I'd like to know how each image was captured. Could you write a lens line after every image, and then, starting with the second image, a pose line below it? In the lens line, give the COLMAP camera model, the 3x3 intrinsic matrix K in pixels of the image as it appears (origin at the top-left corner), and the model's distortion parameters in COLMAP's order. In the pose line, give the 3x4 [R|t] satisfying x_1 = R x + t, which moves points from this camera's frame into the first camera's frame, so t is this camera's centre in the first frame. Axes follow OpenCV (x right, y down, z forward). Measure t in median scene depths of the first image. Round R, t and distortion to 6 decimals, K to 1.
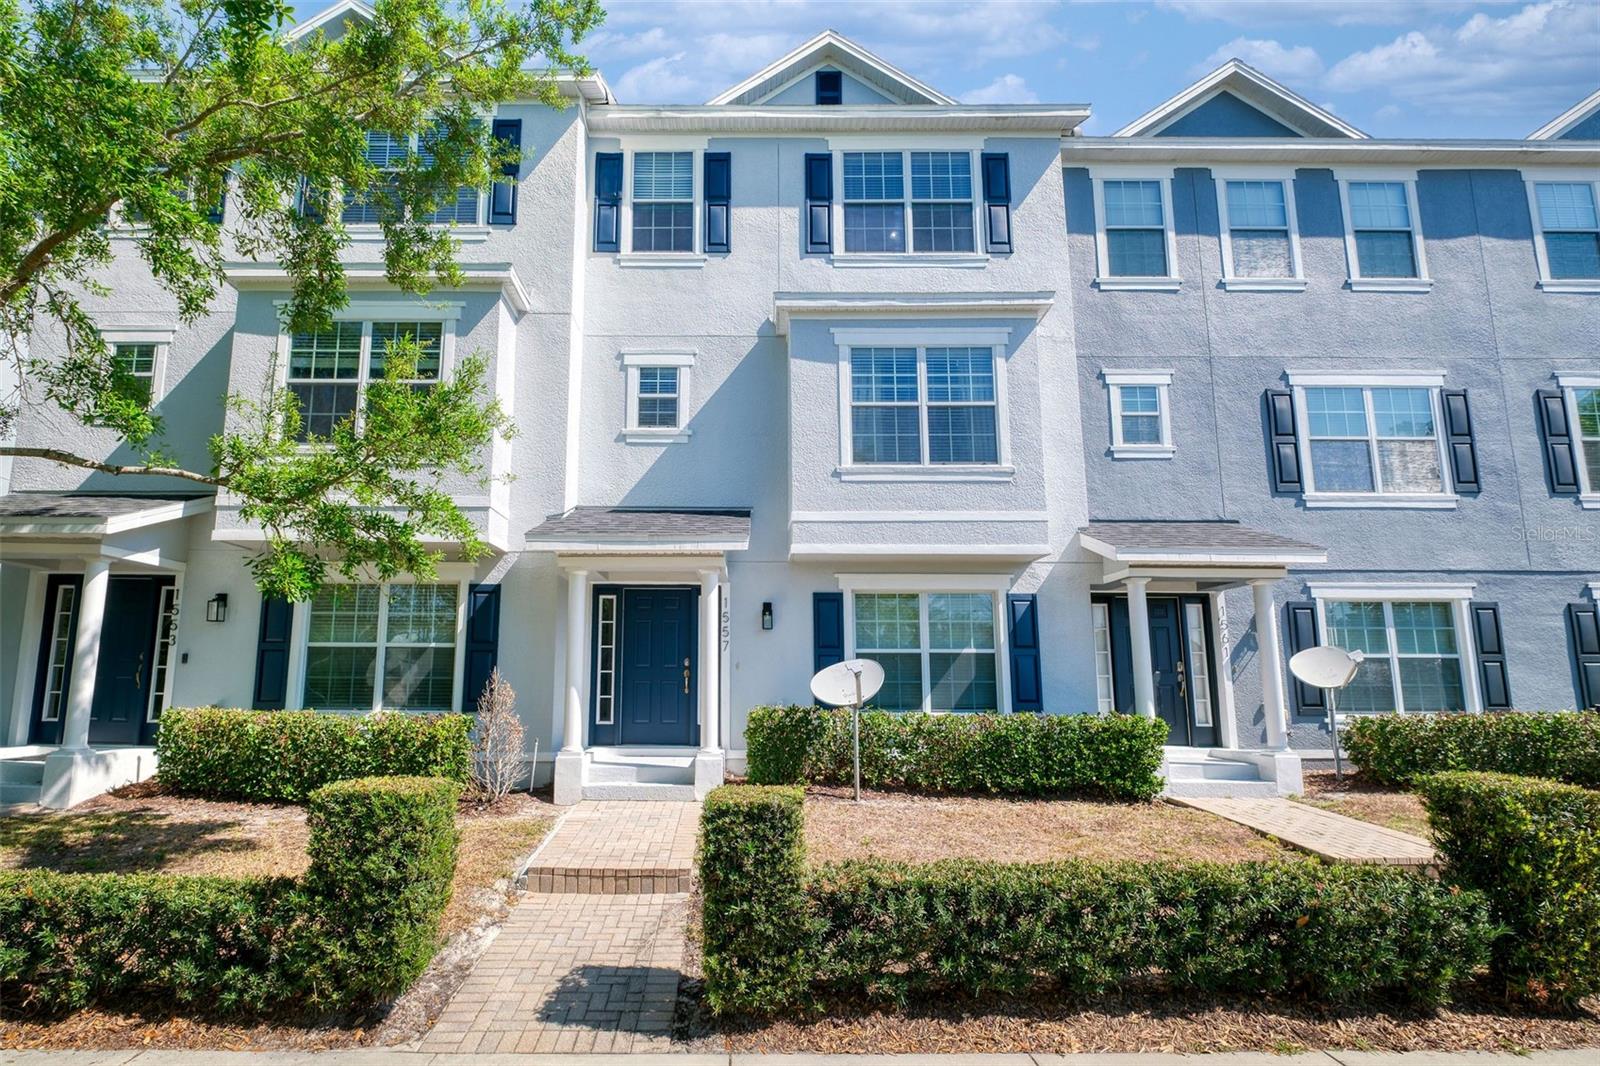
lens RADIAL K [[735.8, 0, 796.4], [0, 735.8, 531.2], [0, 0, 1]] dist [-0.002911, -0.001412]
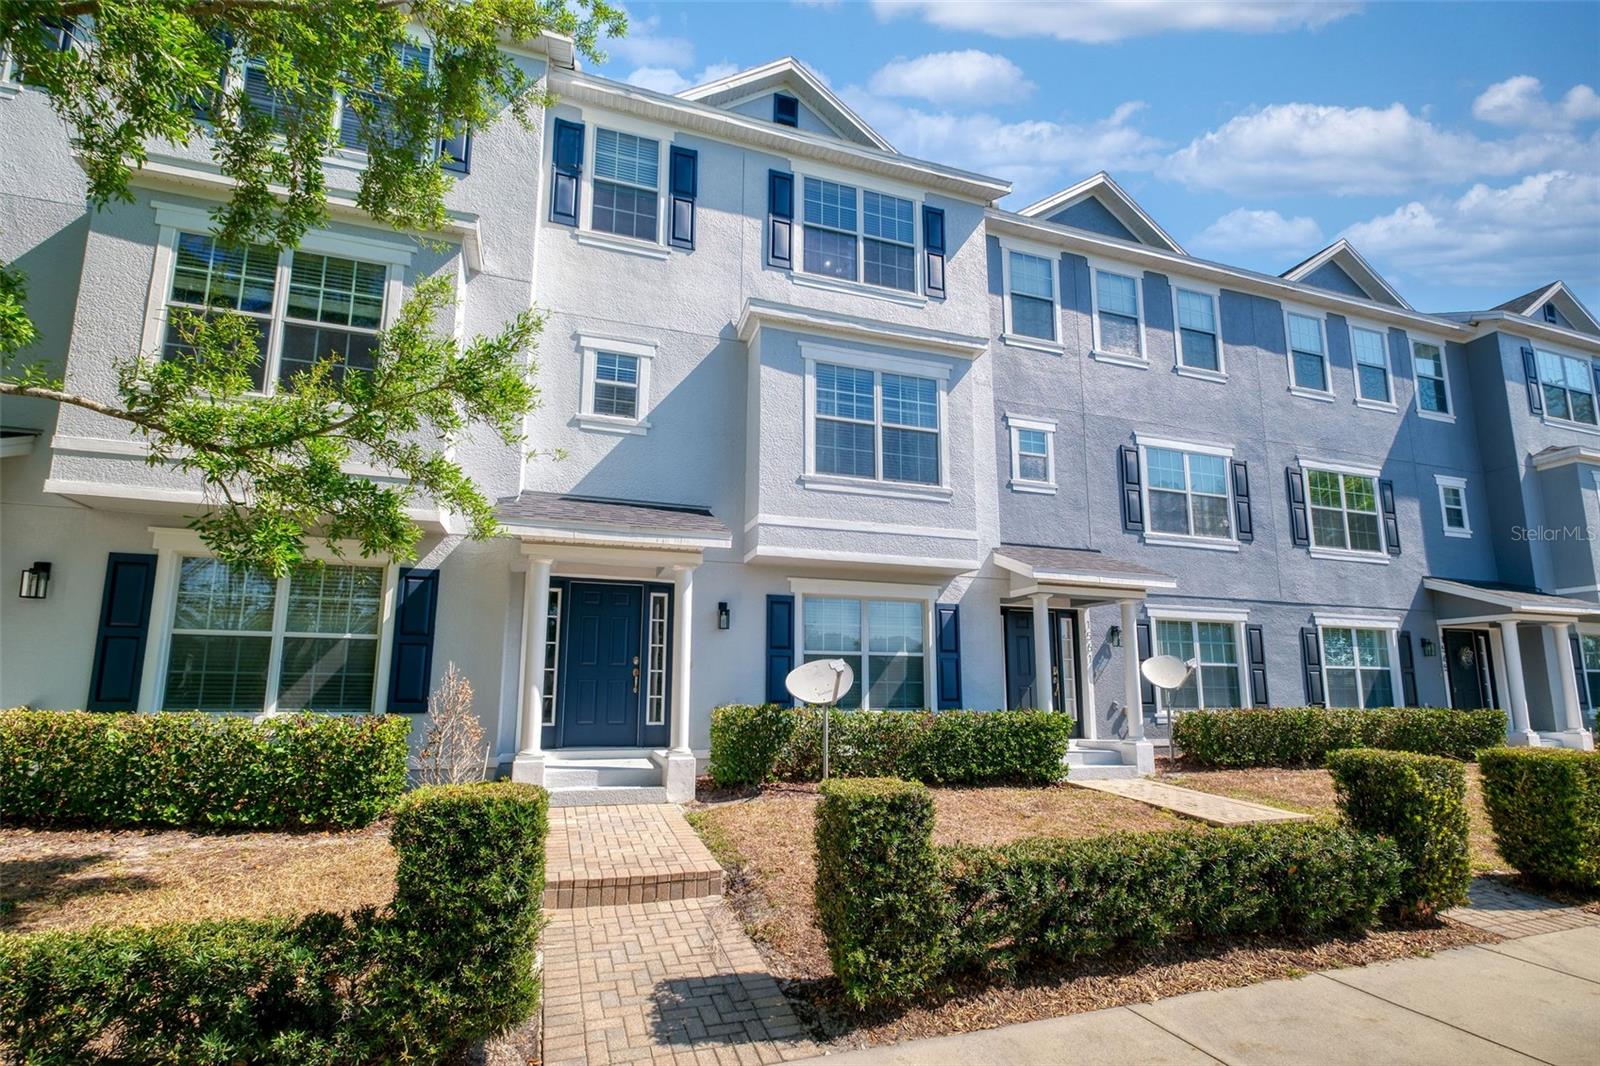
lens RADIAL K [[698.7, 0, 800.7], [0, 698.7, 540.4], [0, 0, 1]] dist [-0.002673, -0.001802]
pose [[0.951268, 0.066578, 0.301093, -0.243596], [-0.064500, 0.997775, -0.016848, 0.022708], [-0.301545, -0.003393, 0.953446, 0.061819]]
